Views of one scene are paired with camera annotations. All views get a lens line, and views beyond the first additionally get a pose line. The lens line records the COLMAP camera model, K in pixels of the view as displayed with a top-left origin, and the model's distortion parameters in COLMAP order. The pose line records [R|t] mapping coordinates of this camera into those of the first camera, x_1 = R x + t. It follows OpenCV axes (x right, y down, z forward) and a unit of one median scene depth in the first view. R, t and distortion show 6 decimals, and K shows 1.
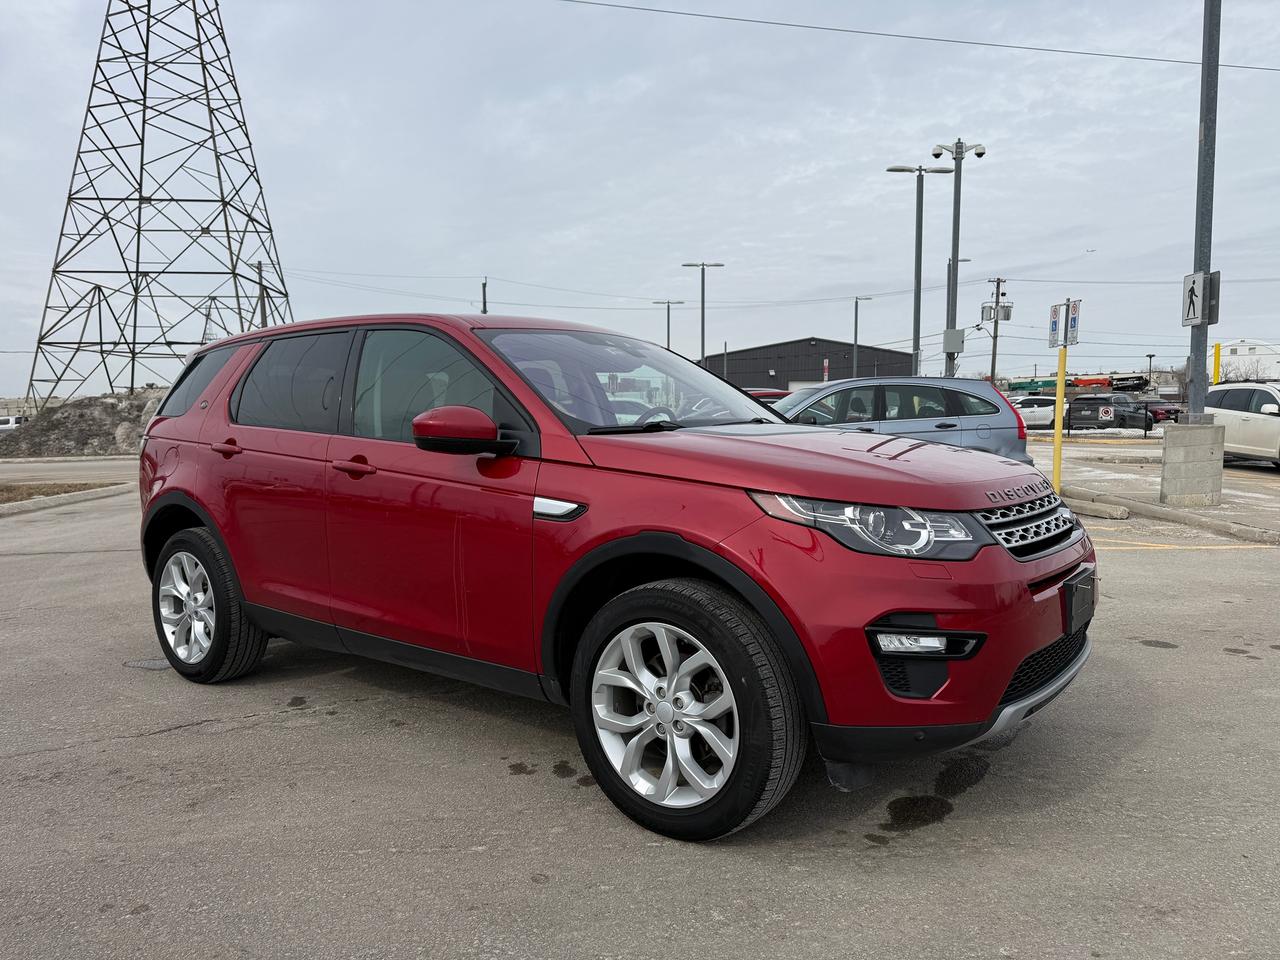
lens RADIAL K [[906.8, 0, 642.9], [0, 906.8, 495.5], [0, 0, 1]] dist [-0.001059, -0.002278]
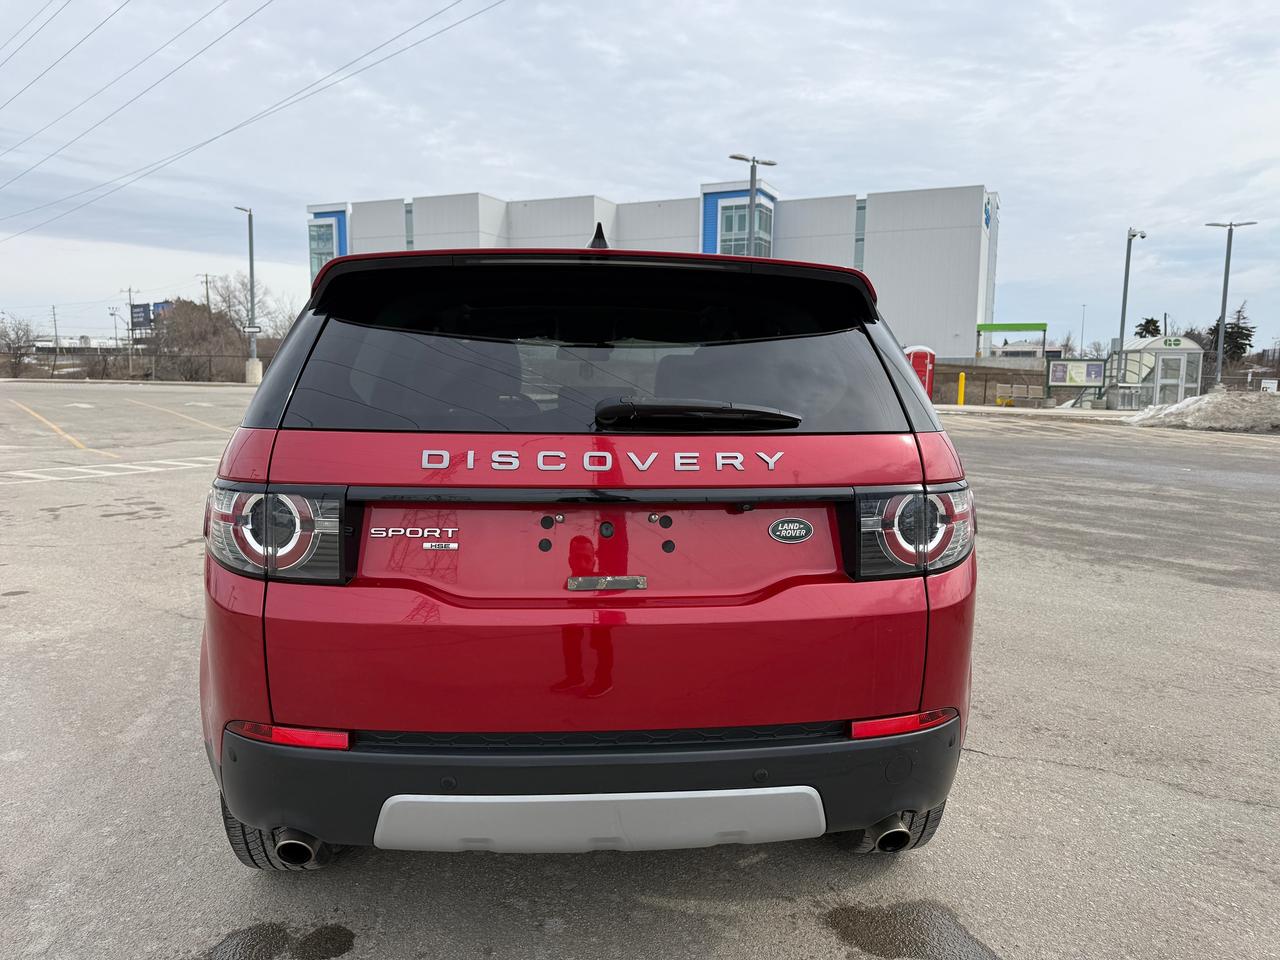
lens RADIAL K [[908.1, 0, 639.6], [0, 908.1, 479.1], [0, 0, 1]] dist [0.000724, -0.002532]
pose [[-0.659531, -0.090604, 0.746197, -0.087697], [0.054977, 0.984236, 0.168098, -0.016404], [-0.749664, 0.151890, -0.644153, 0.158348]]
